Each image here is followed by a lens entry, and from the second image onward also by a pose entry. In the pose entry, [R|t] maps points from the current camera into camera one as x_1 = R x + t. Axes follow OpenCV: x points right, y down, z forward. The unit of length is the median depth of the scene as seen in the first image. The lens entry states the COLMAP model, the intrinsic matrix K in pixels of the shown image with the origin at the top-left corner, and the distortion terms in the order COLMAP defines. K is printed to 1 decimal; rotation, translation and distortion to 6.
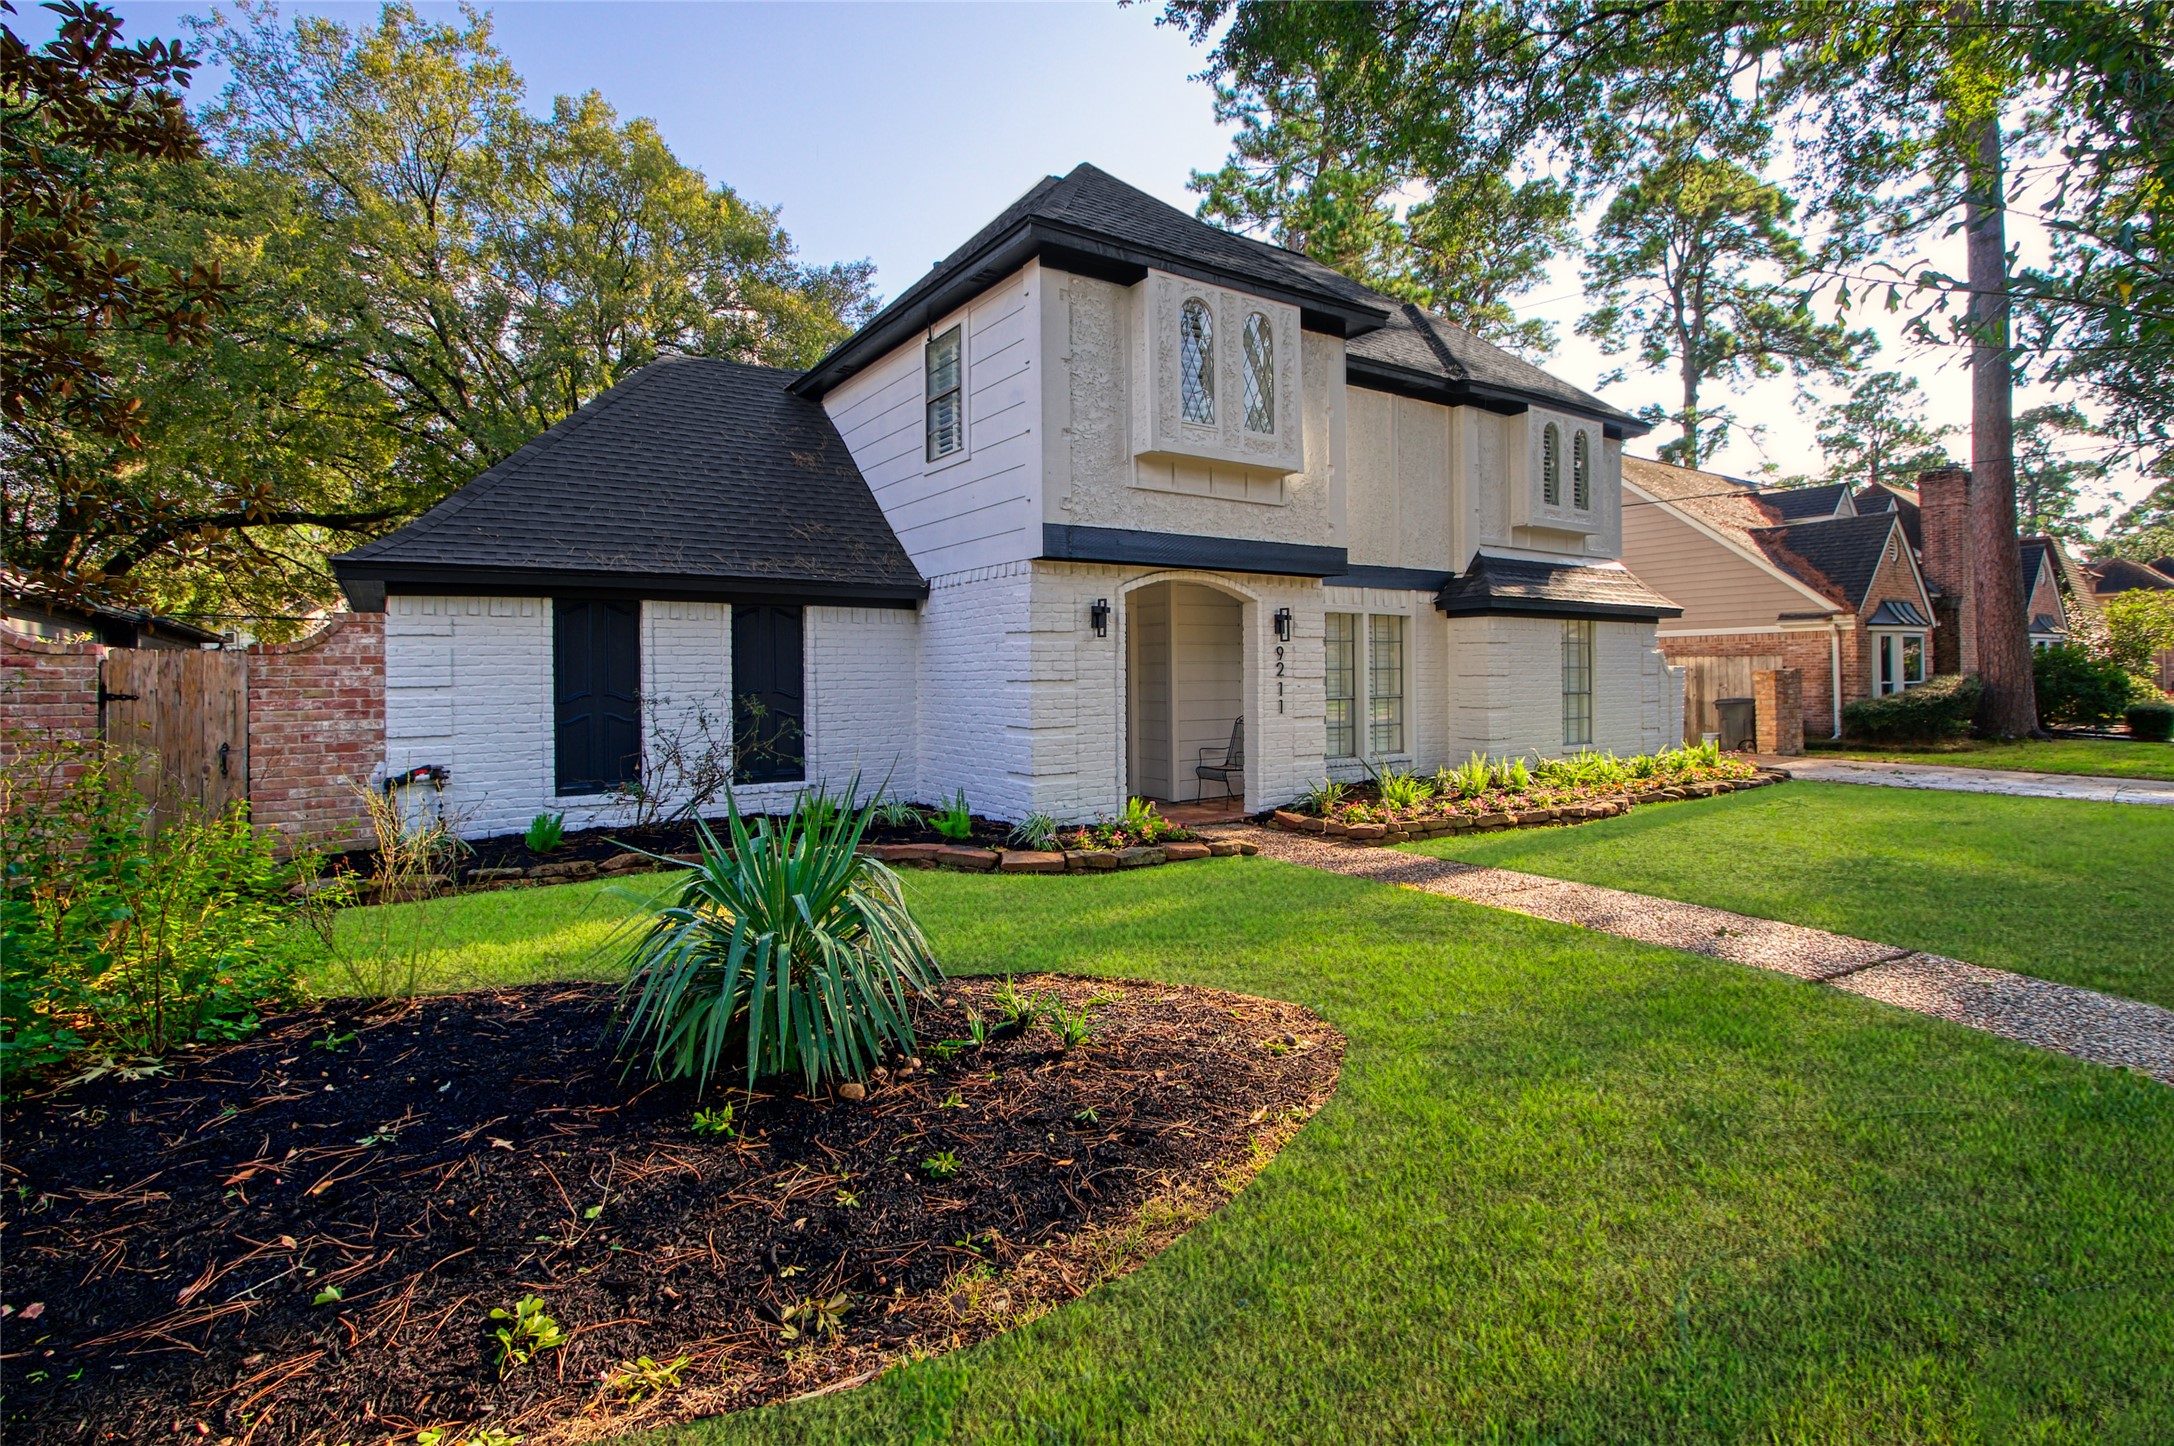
lens RADIAL K [[1010.2, 0, 1080.8], [0, 1010.2, 729.3], [0, 0, 1]] dist [-0.018015, 0.006465]
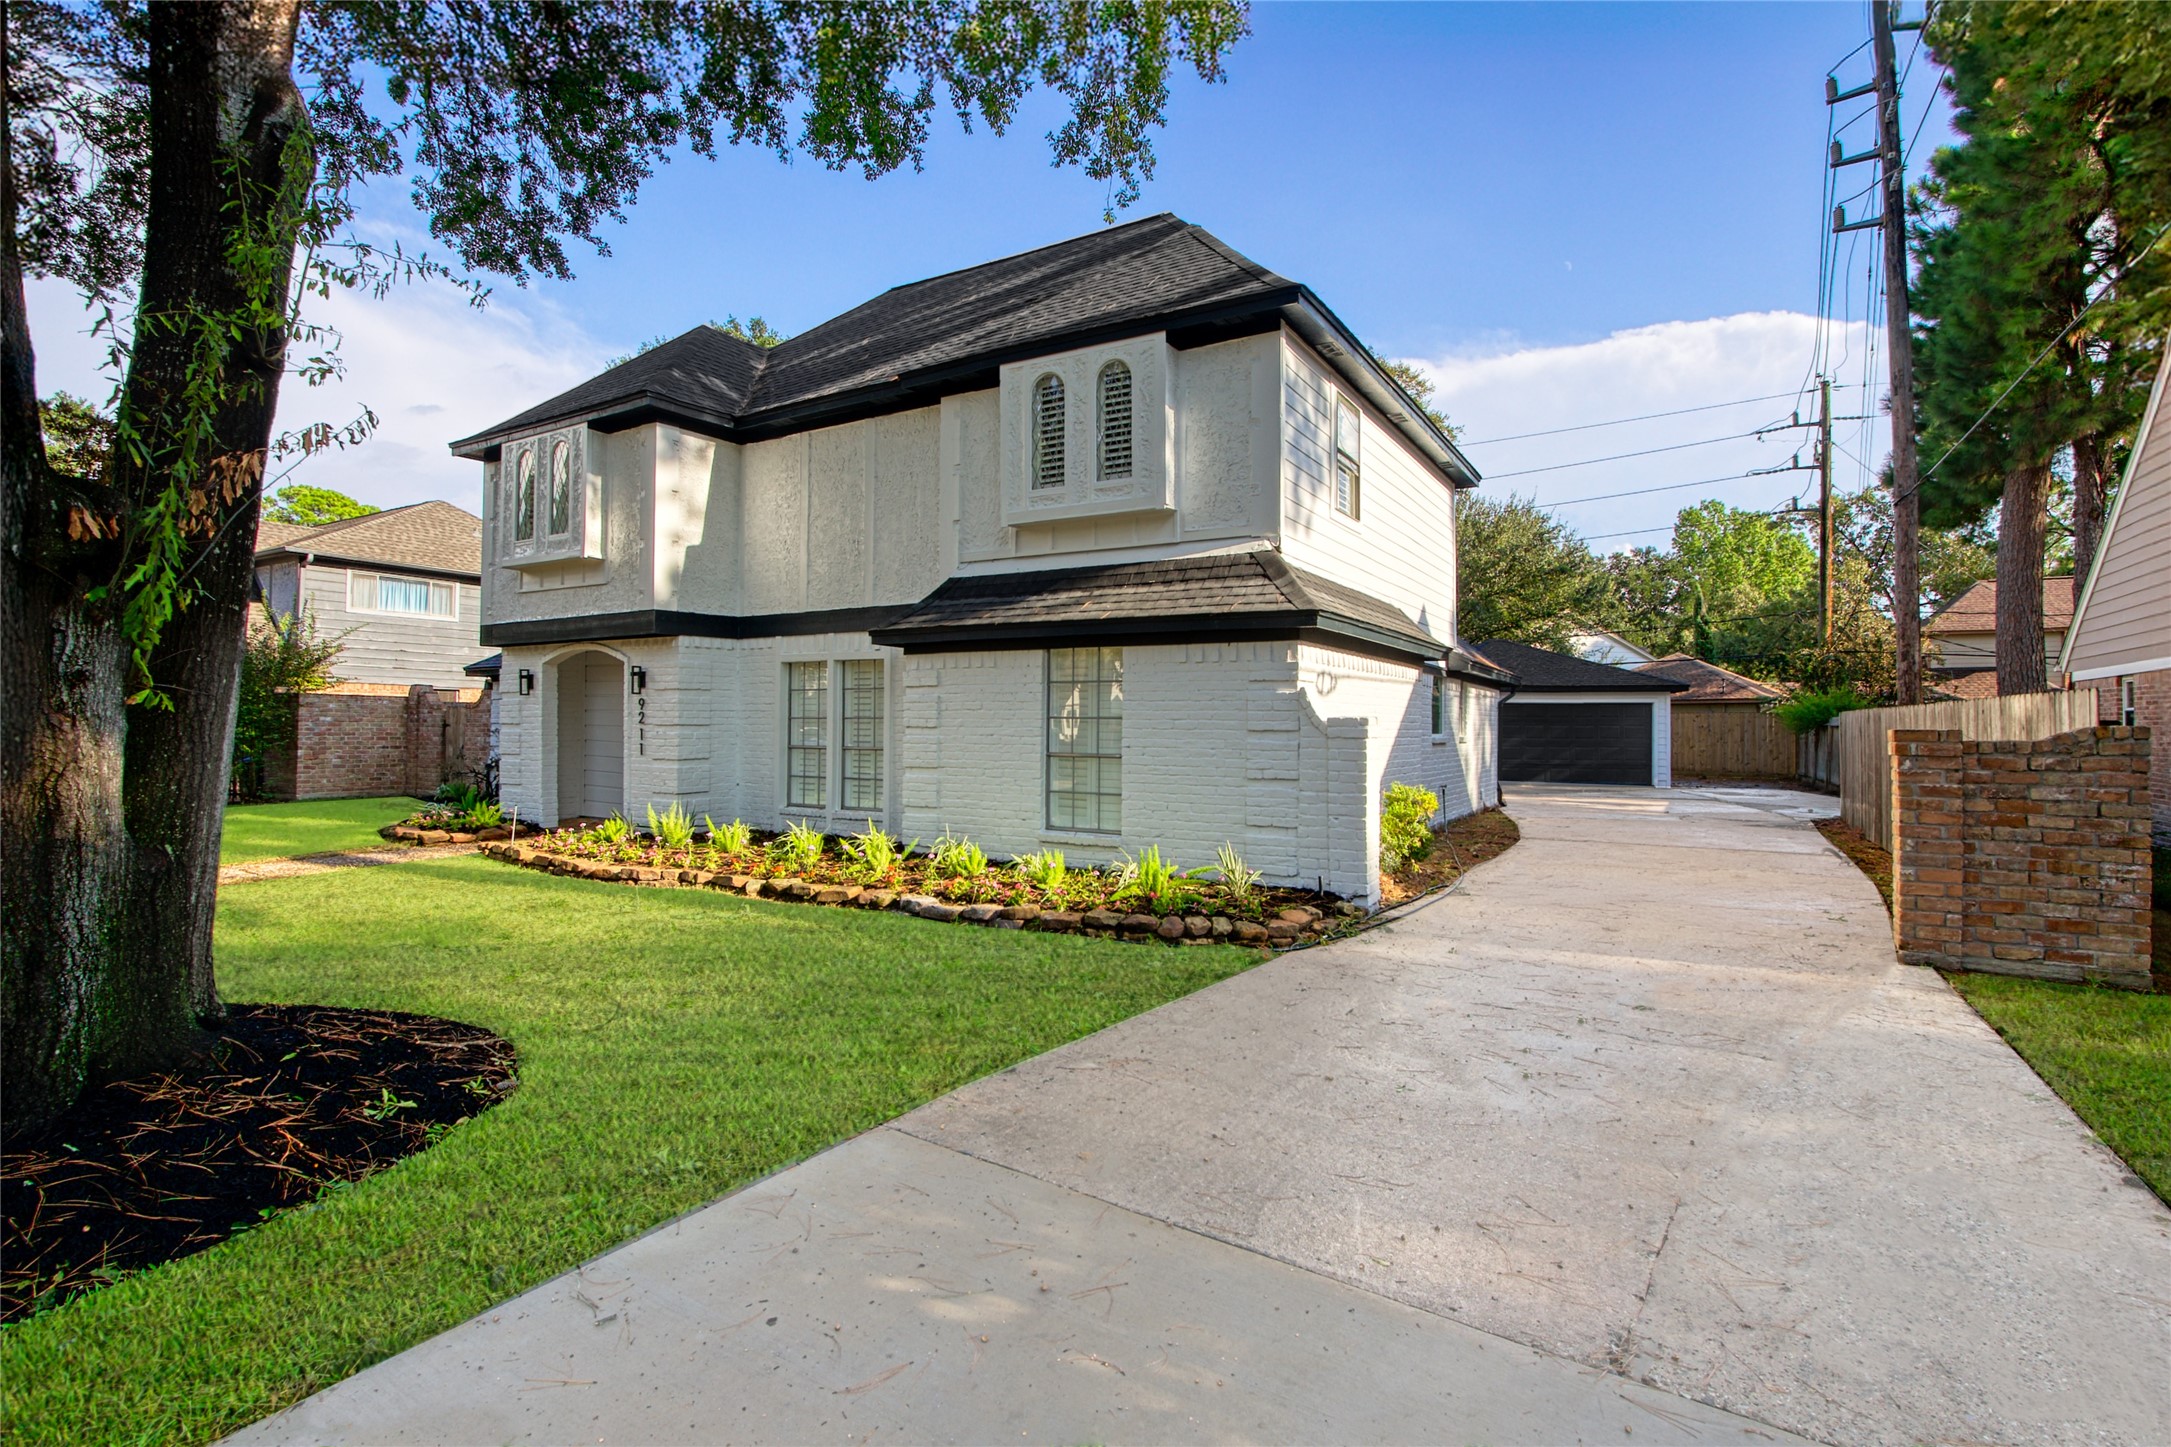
lens RADIAL K [[1008.8, 0, 1079.3], [0, 1008.8, 729.8], [0, 0, 1]] dist [-0.018015, 0.006465]
pose [[0.411863, 0.009595, -0.911195, 1.233604], [-0.063199, 0.997838, -0.018059, -0.046665], [0.909051, 0.065025, 0.411579, 0.818669]]
